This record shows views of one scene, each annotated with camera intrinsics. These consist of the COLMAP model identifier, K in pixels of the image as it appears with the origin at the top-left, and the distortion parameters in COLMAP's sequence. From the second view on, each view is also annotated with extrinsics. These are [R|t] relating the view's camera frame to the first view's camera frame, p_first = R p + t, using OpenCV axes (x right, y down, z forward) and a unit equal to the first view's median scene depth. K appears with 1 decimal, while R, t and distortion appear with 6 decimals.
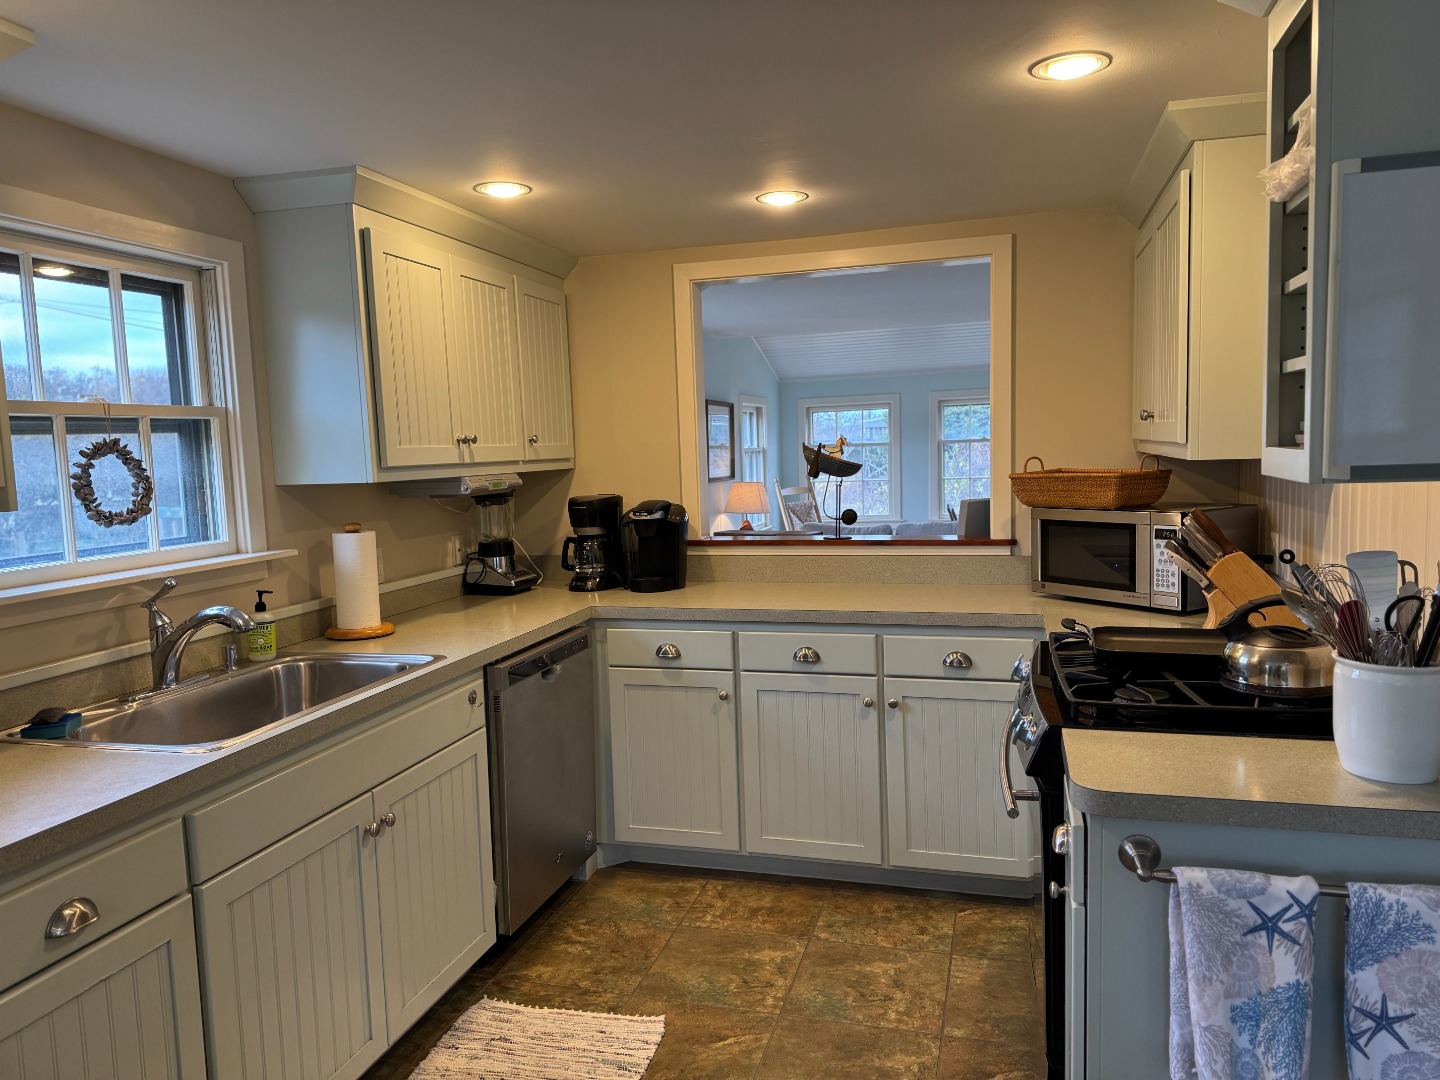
lens RADIAL K [[1013.3, 0, 715.5], [0, 1013.3, 535.4], [0, 0, 1]] dist [0.108302, -0.173574]
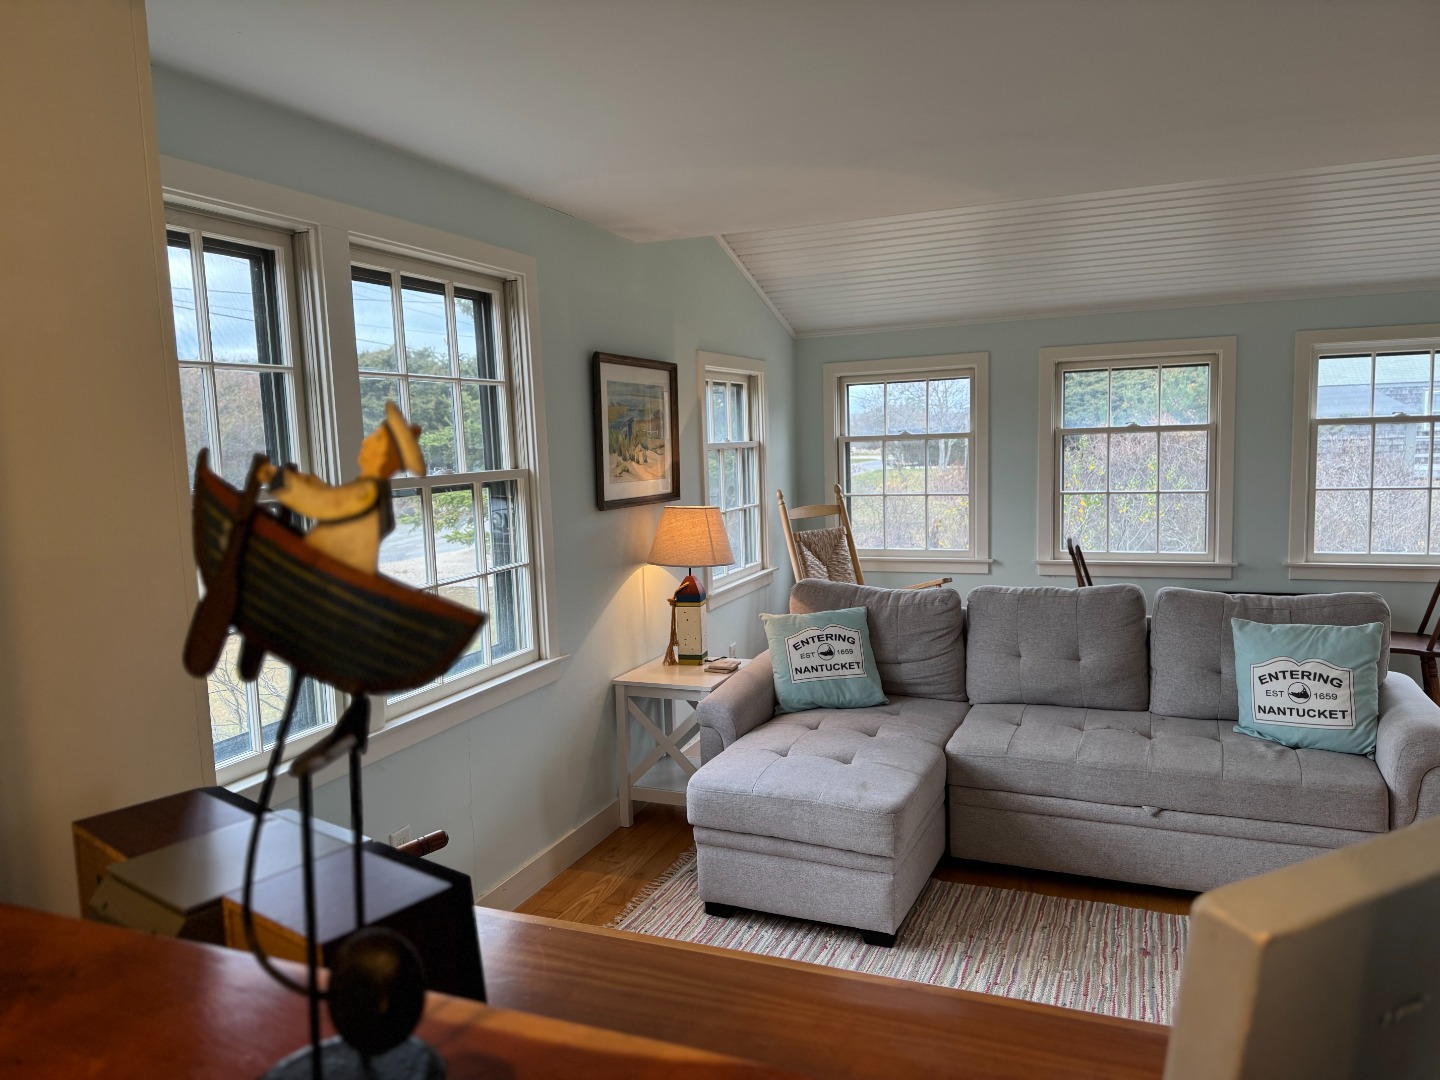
lens RADIAL K [[1013.3, 0, 715.5], [0, 1013.3, 535.4], [0, 0, 1]] dist [0.108302, -0.173574]
pose [[0.994385, 0.007501, -0.105560, 0.252033], [-0.006377, 0.999919, 0.010983, -0.106854], [0.105634, -0.010248, 0.994352, 1.130584]]
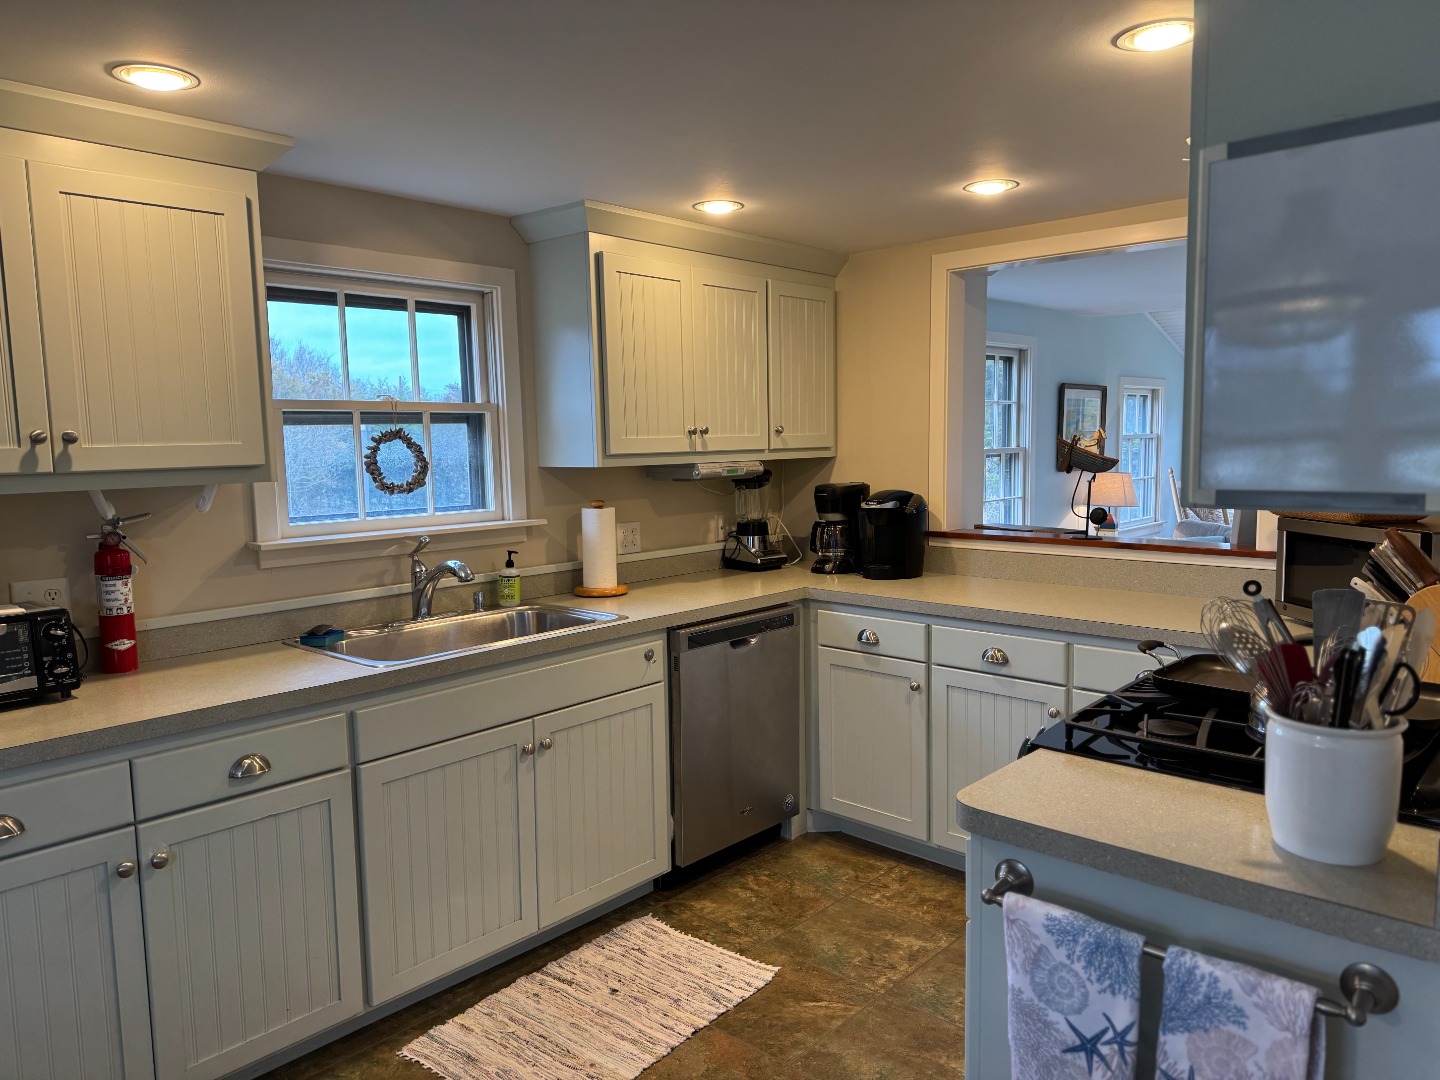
lens RADIAL K [[1011.6, 0, 712.2], [0, 1011.6, 536.5], [0, 0, 1]] dist [0.136717, -0.163306]
pose [[0.896838, 0.061417, -0.438074, 0.292241], [-0.052117, 0.998088, 0.033234, -0.016268], [0.439278, -0.006975, 0.898324, -0.003262]]
